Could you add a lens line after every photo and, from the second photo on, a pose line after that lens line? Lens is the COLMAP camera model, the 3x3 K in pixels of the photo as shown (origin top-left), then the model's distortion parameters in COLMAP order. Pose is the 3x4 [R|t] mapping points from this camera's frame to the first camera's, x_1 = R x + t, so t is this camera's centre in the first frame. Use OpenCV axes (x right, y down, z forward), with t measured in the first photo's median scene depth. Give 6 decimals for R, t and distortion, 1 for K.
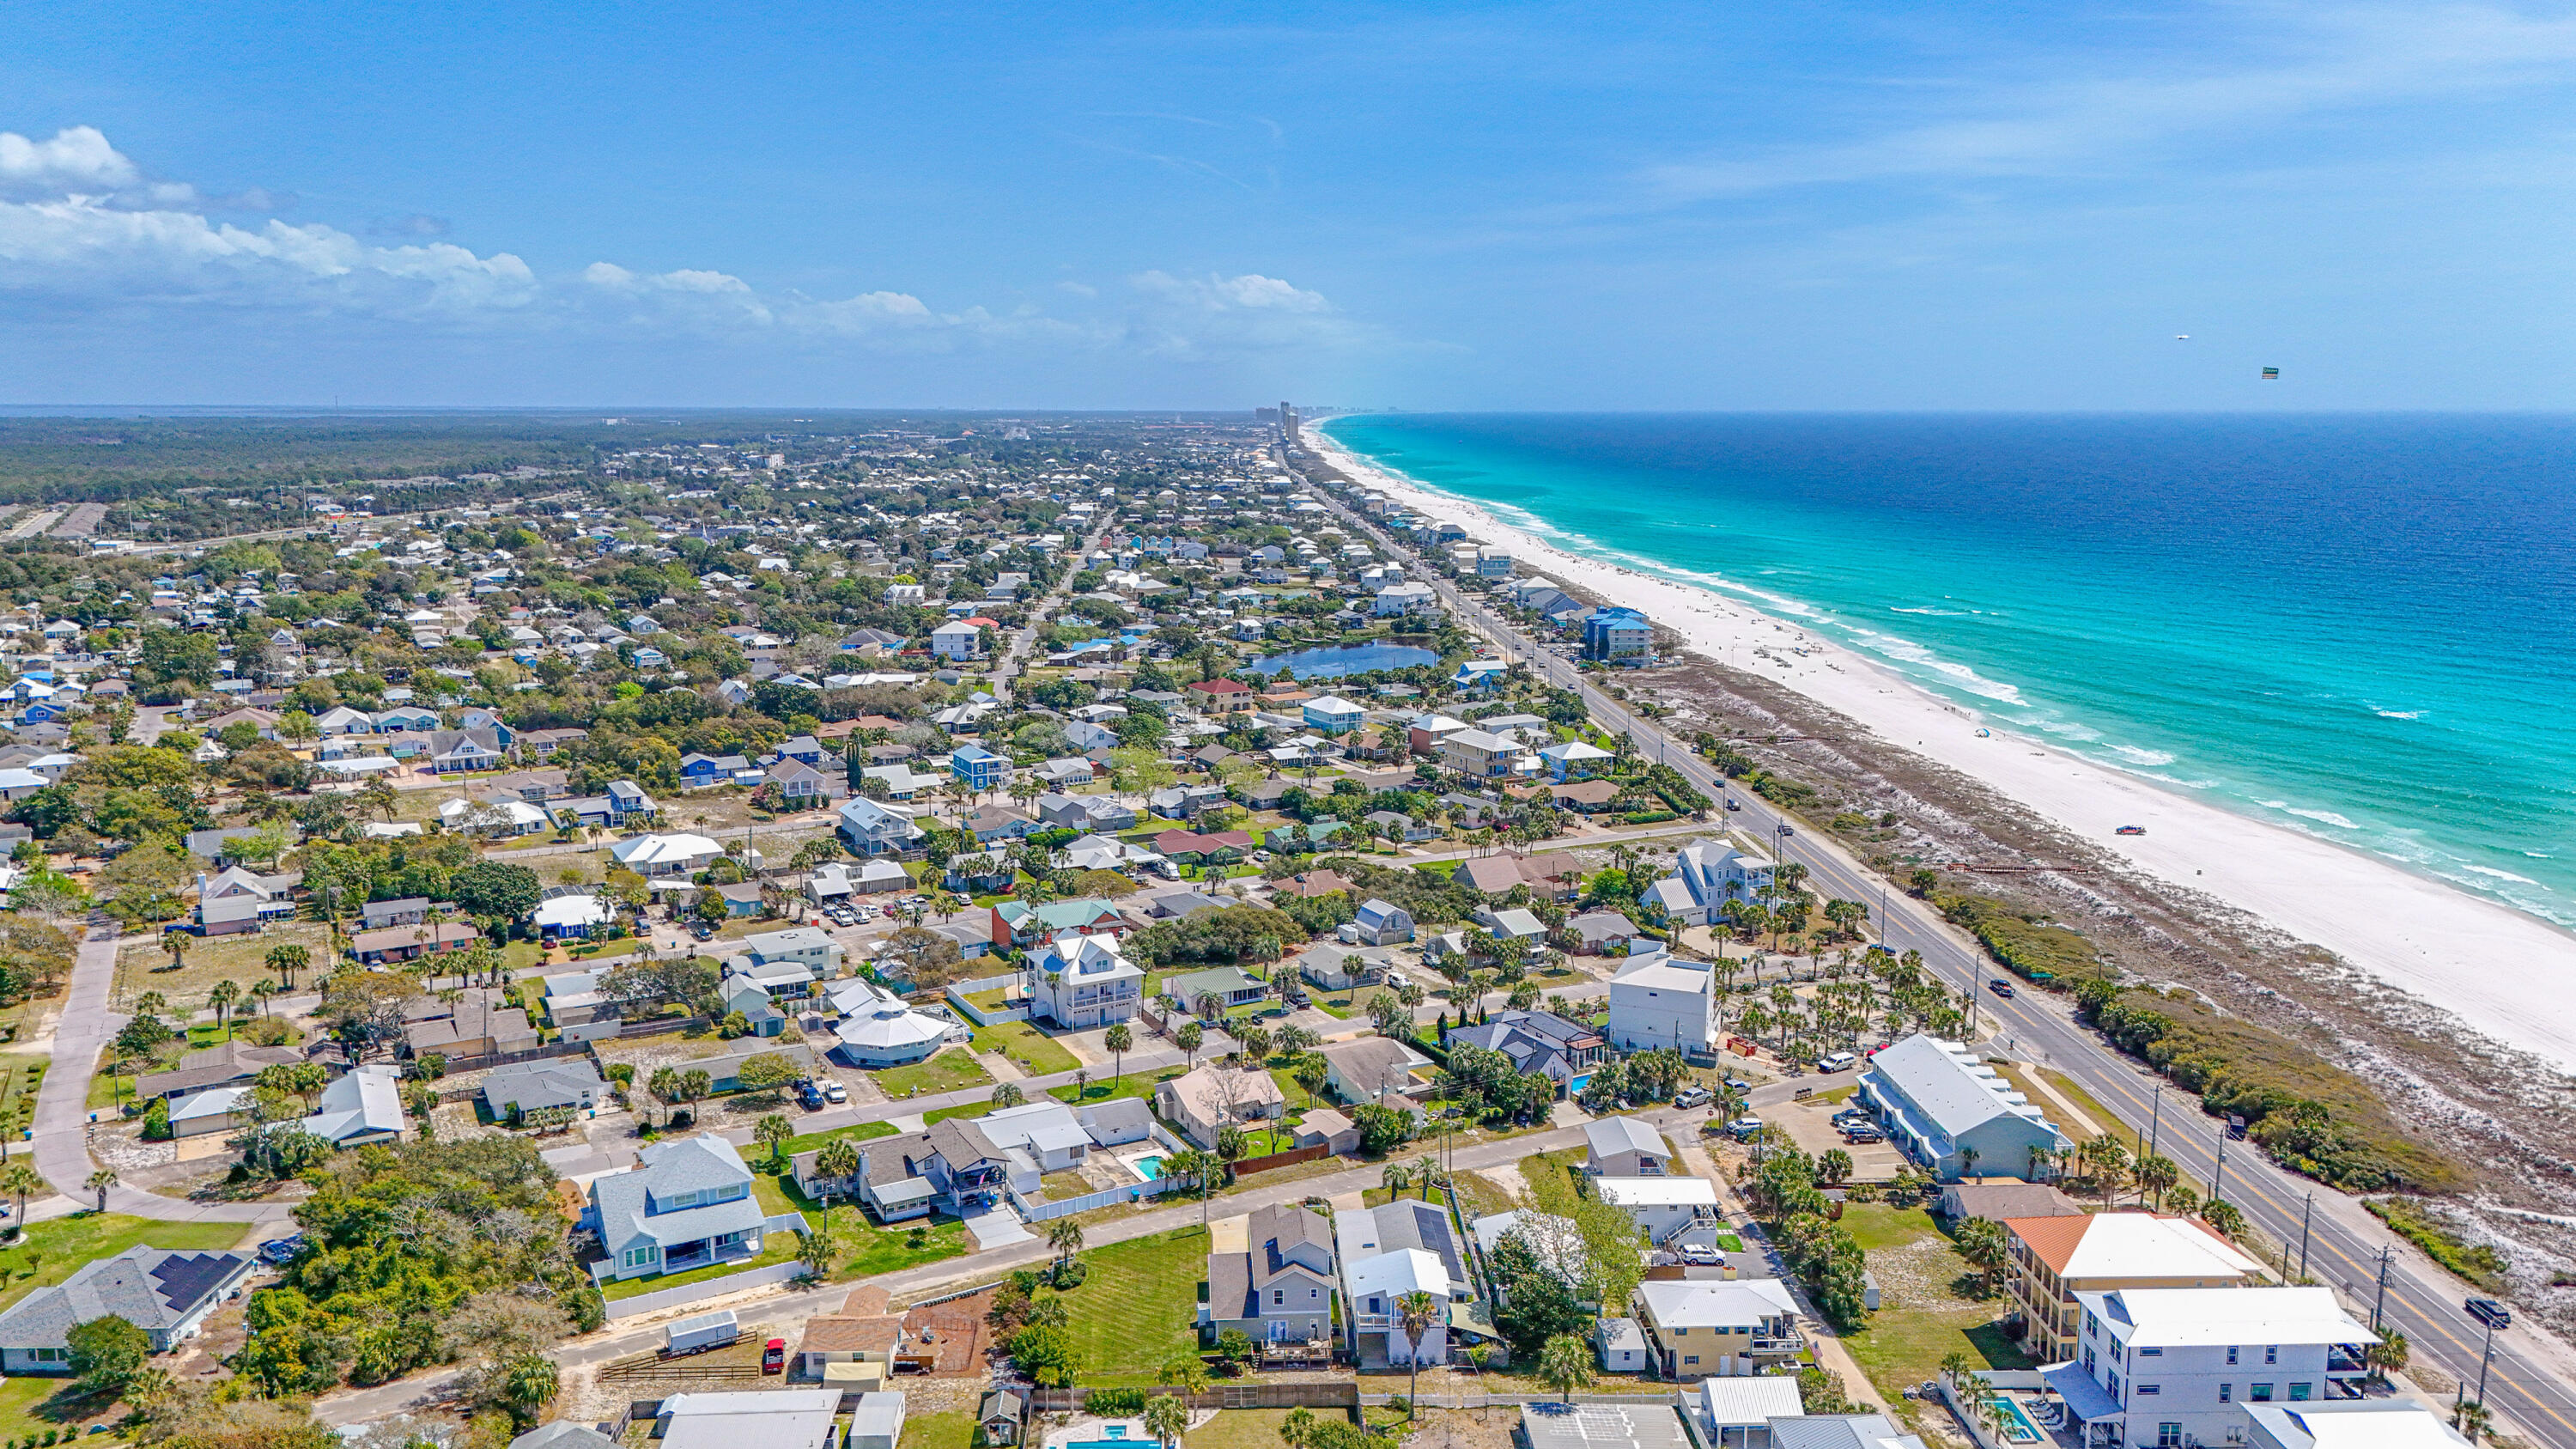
lens RADIAL K [[1890.1, 0, 1288.0], [0, 1890.1, 724.5], [0, 0, 1]] dist [0.077050, -0.096221]
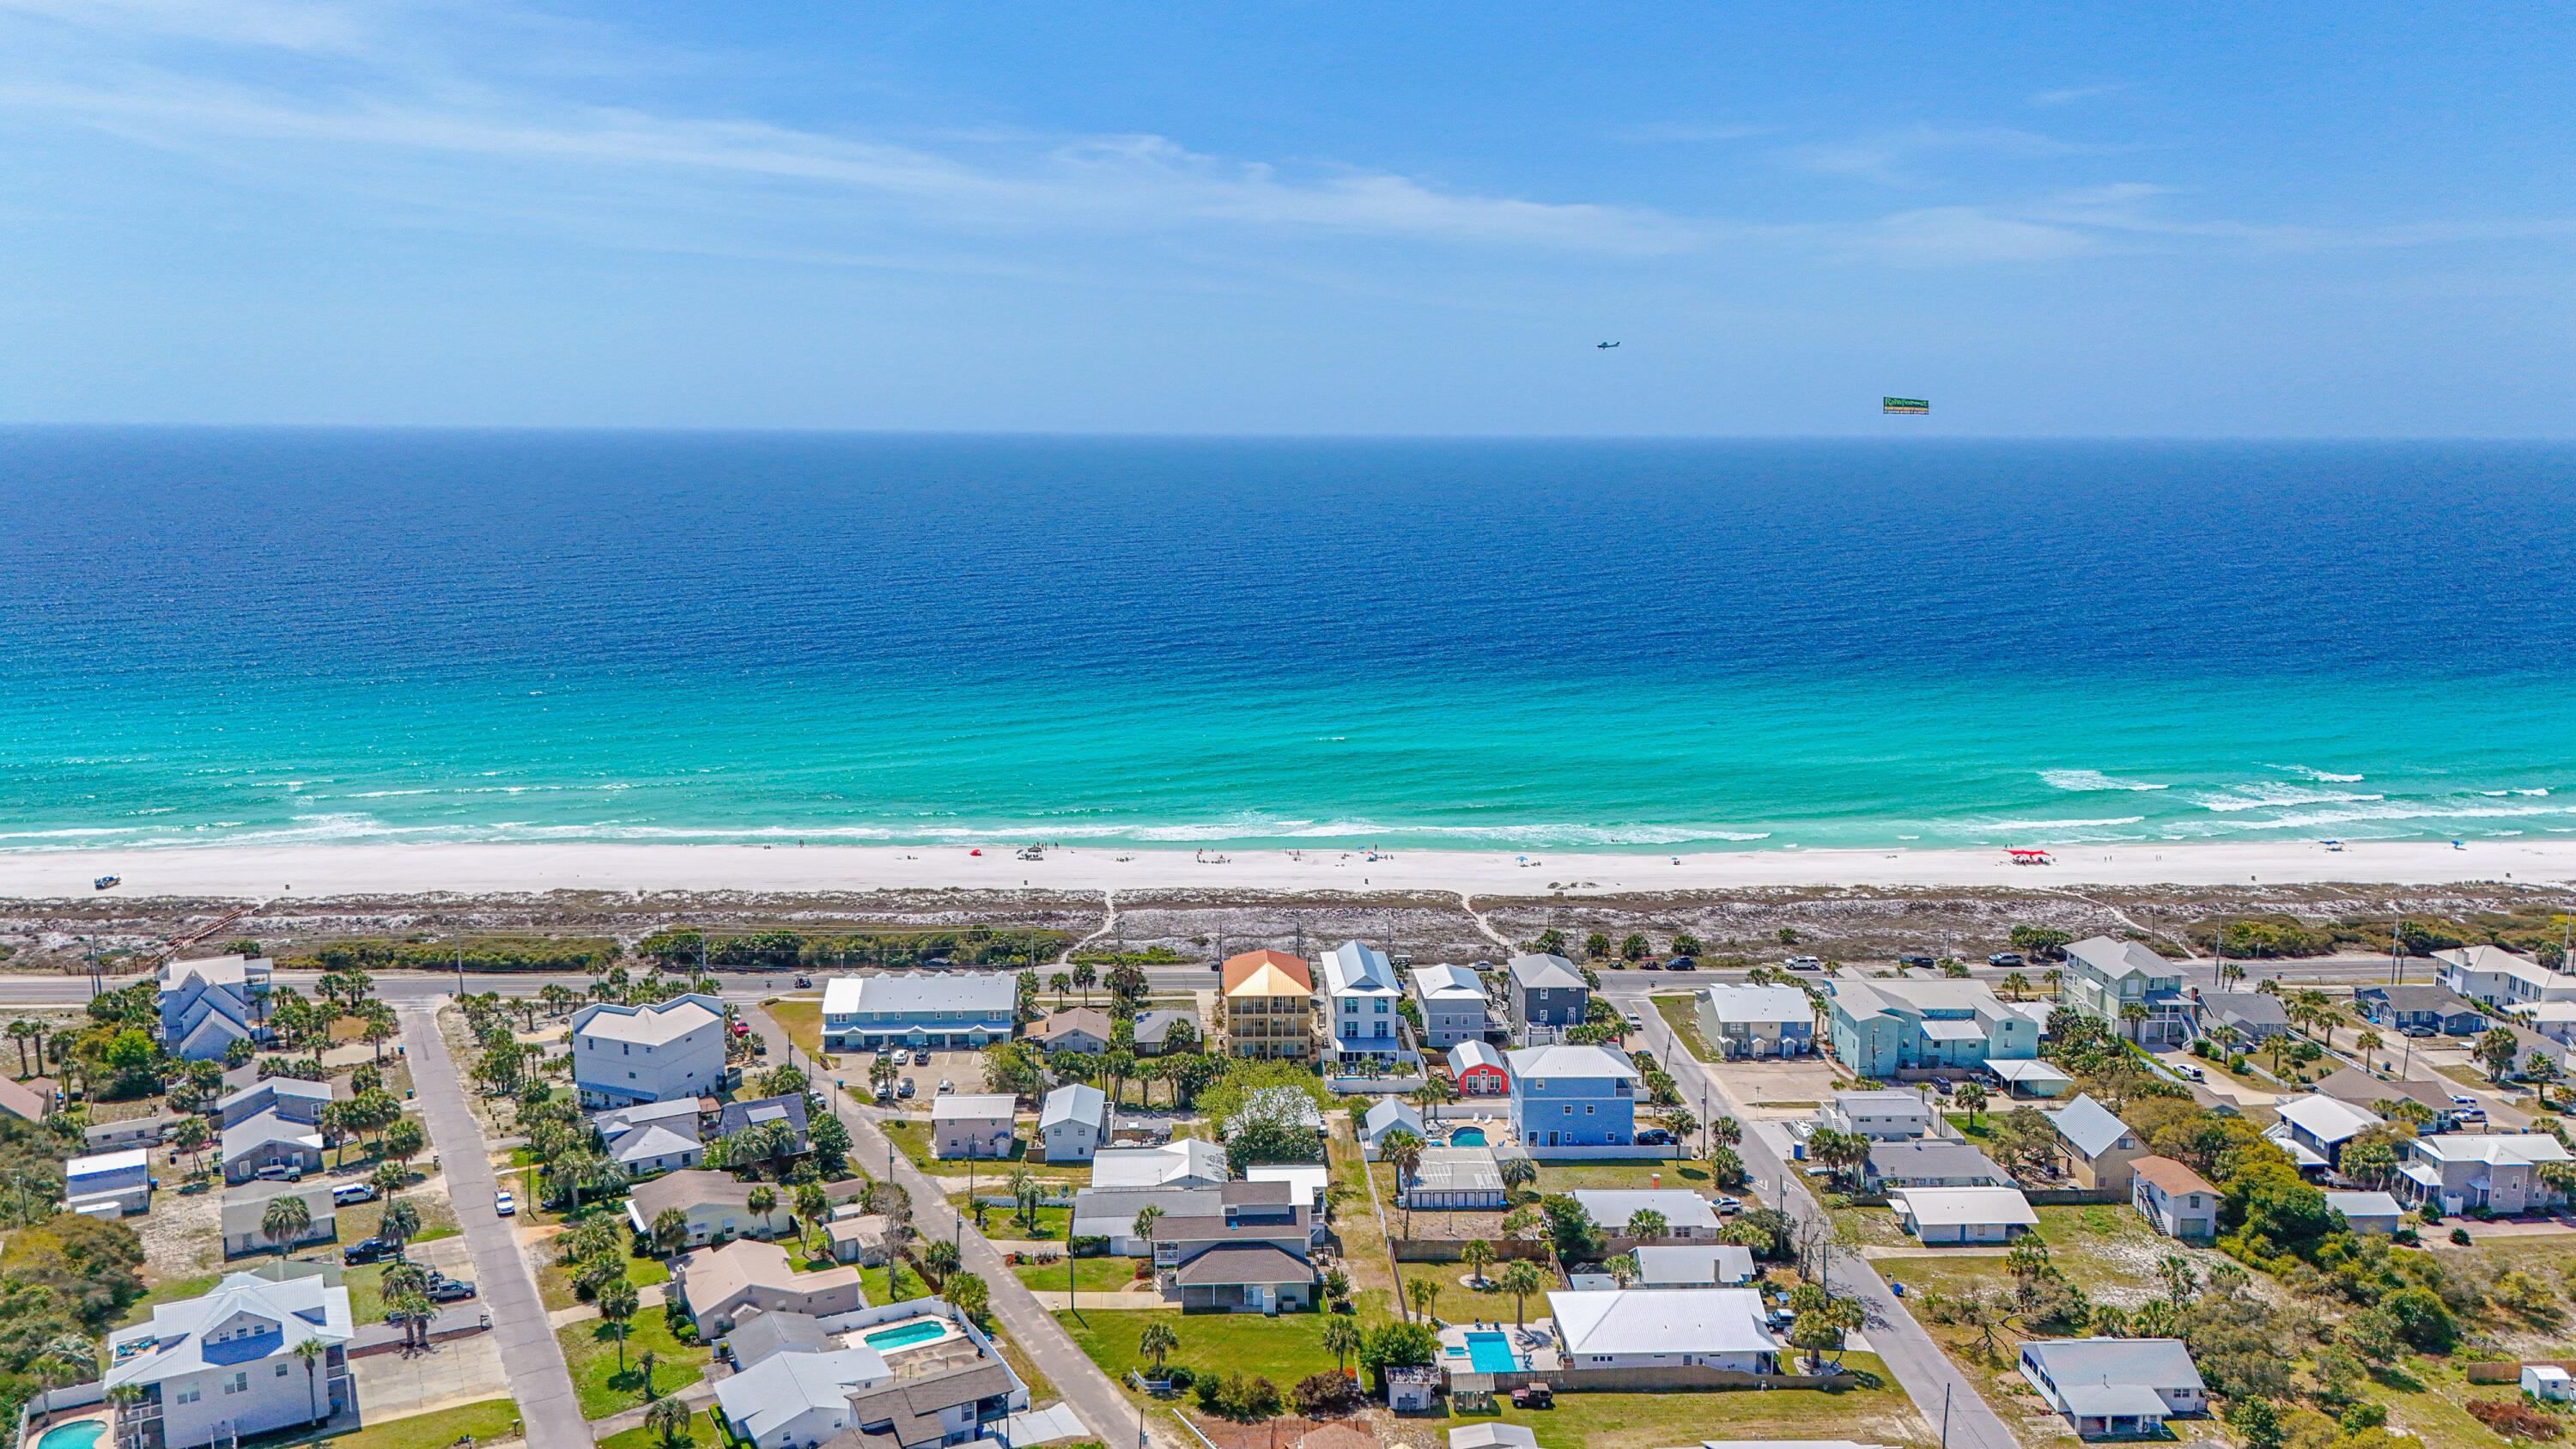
lens RADIAL K [[1932.7, 0, 1285.4], [0, 1932.7, 641.6], [0, 0, 1]] dist [0.010741, -0.001308]
pose [[-0.003230, -0.119757, 0.992798, -0.751112], [0.165149, 0.979106, 0.118643, -0.118016], [-0.986263, 0.164343, 0.016615, 0.658320]]
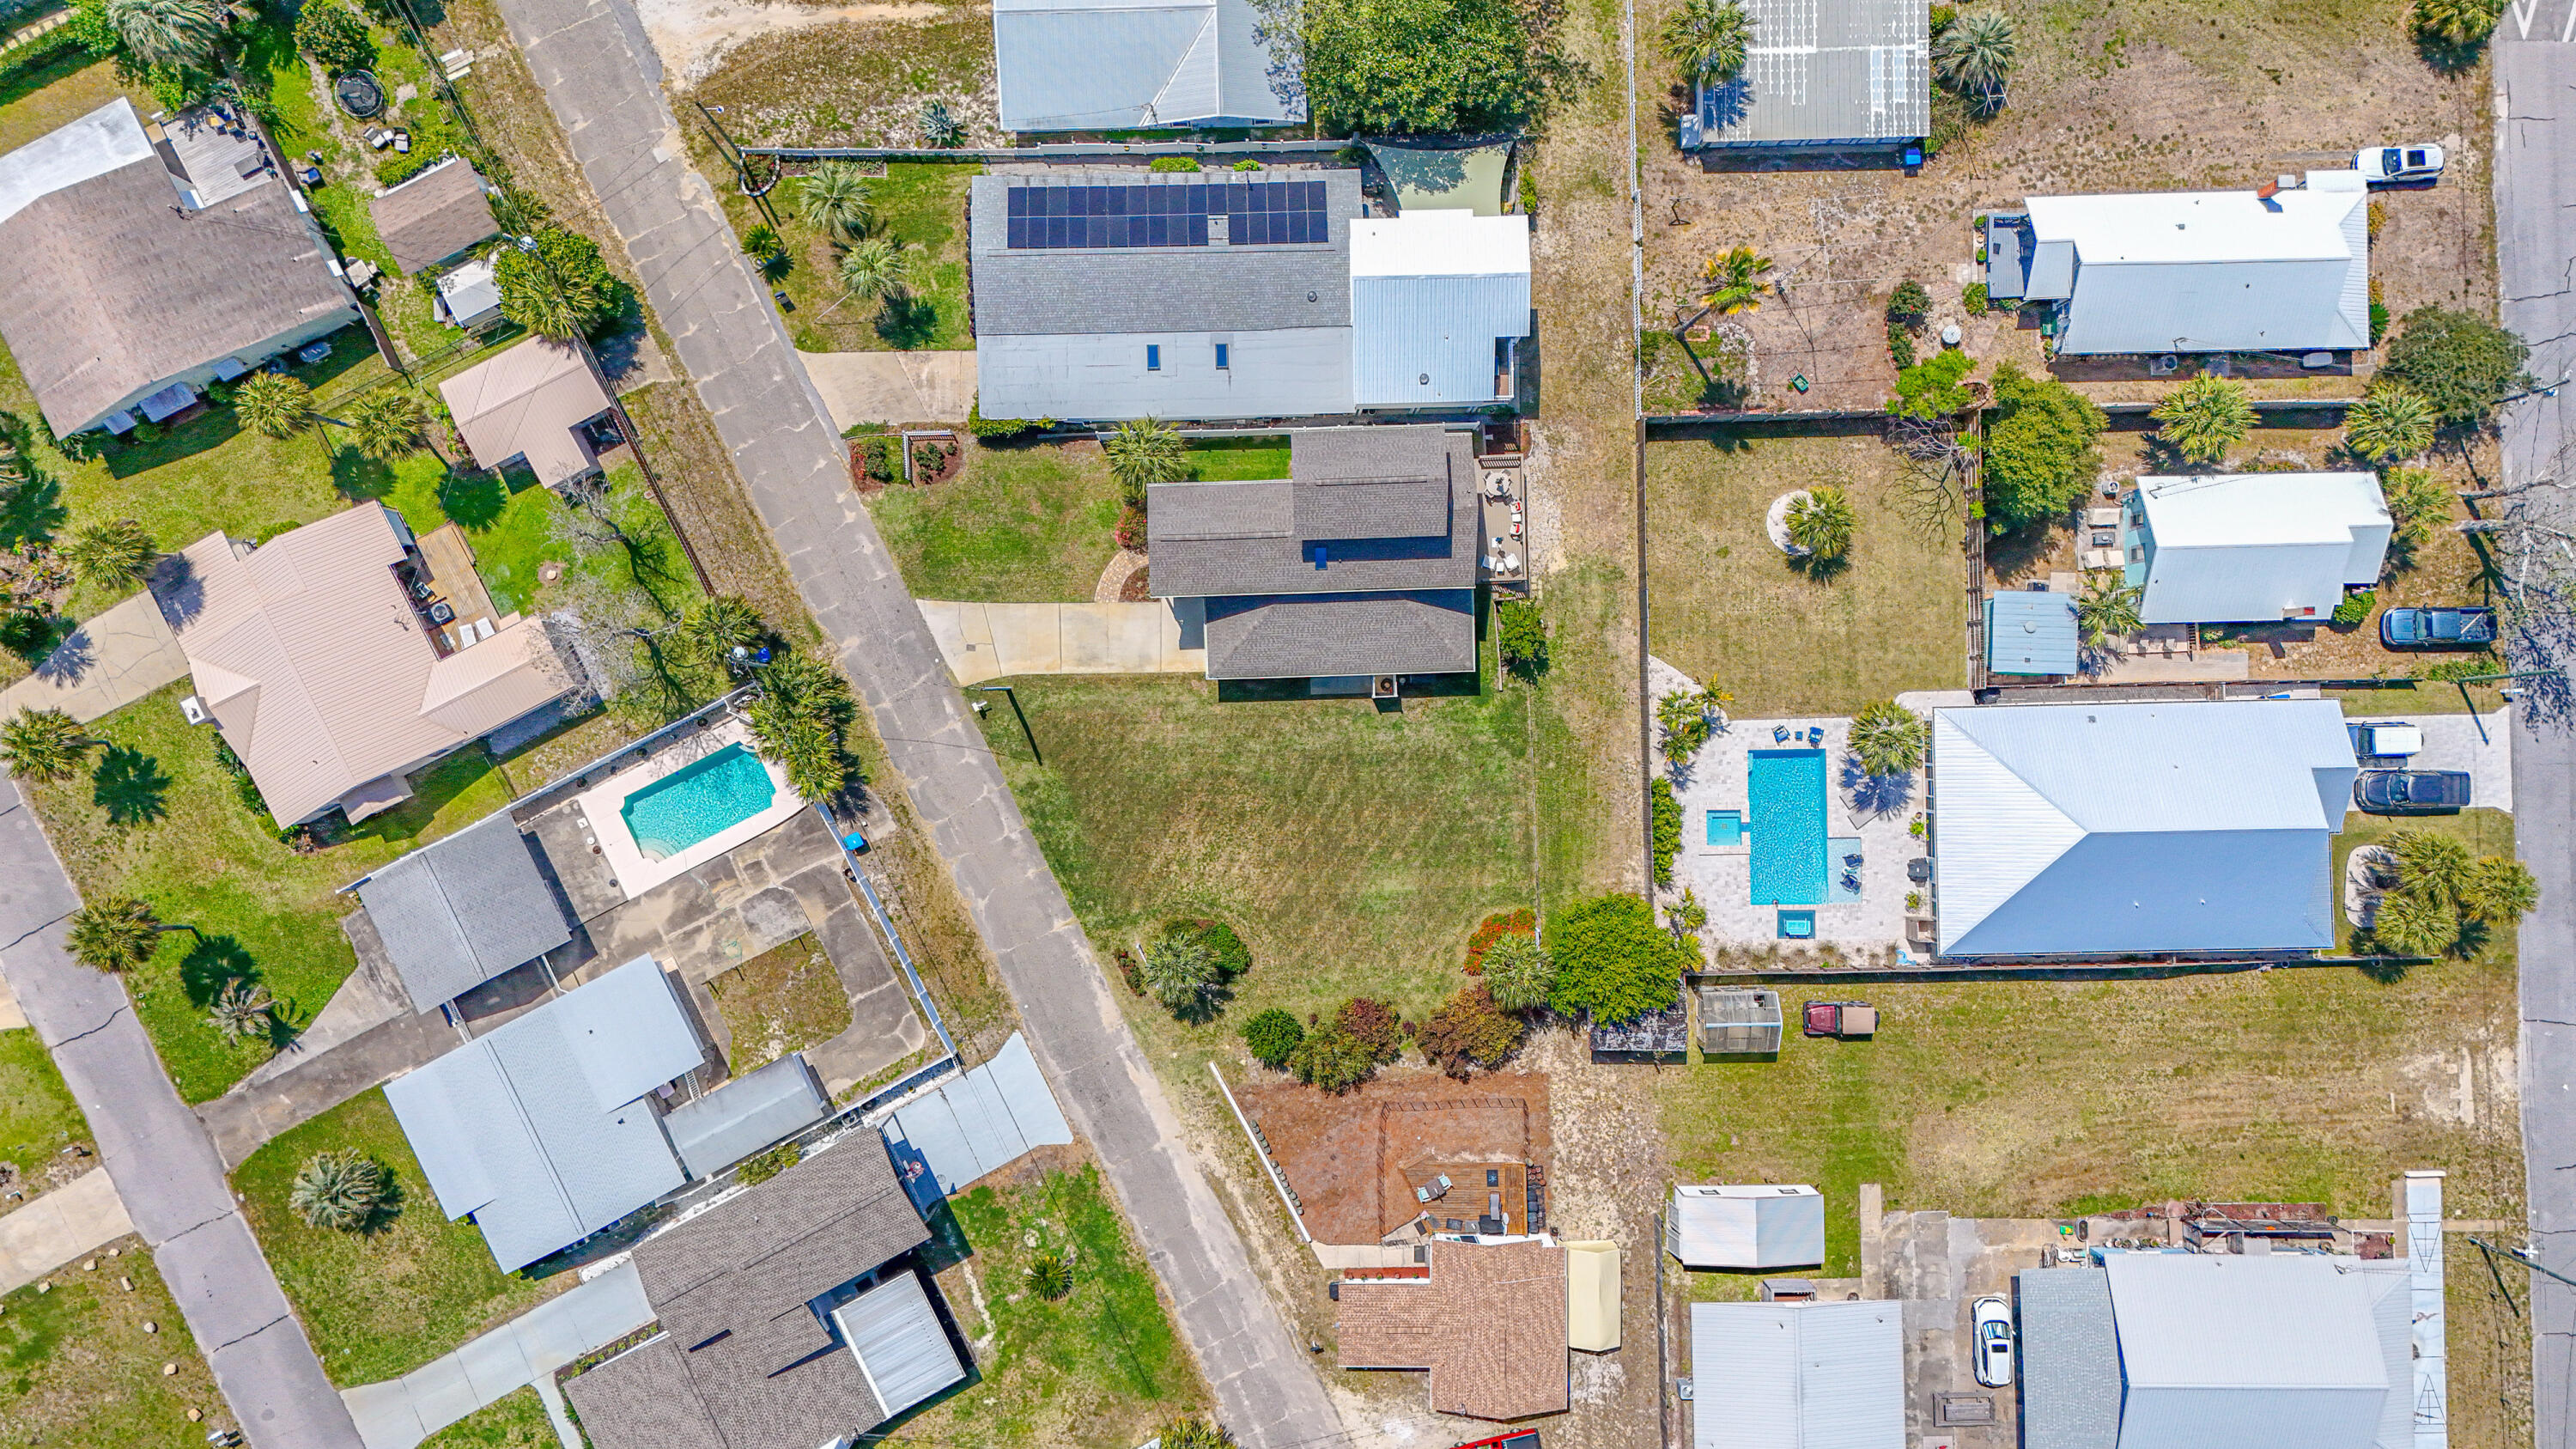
lens RADIAL K [[1890.1, 0, 1288.0], [0, 1890.1, 724.5], [0, 0, 1]] dist [0.077050, -0.096221]
pose [[0.025271, -0.999680, 0.001085, -0.040039], [0.161868, 0.005163, 0.986799, -0.156361], [-0.986489, -0.024762, 0.161947, 0.676914]]
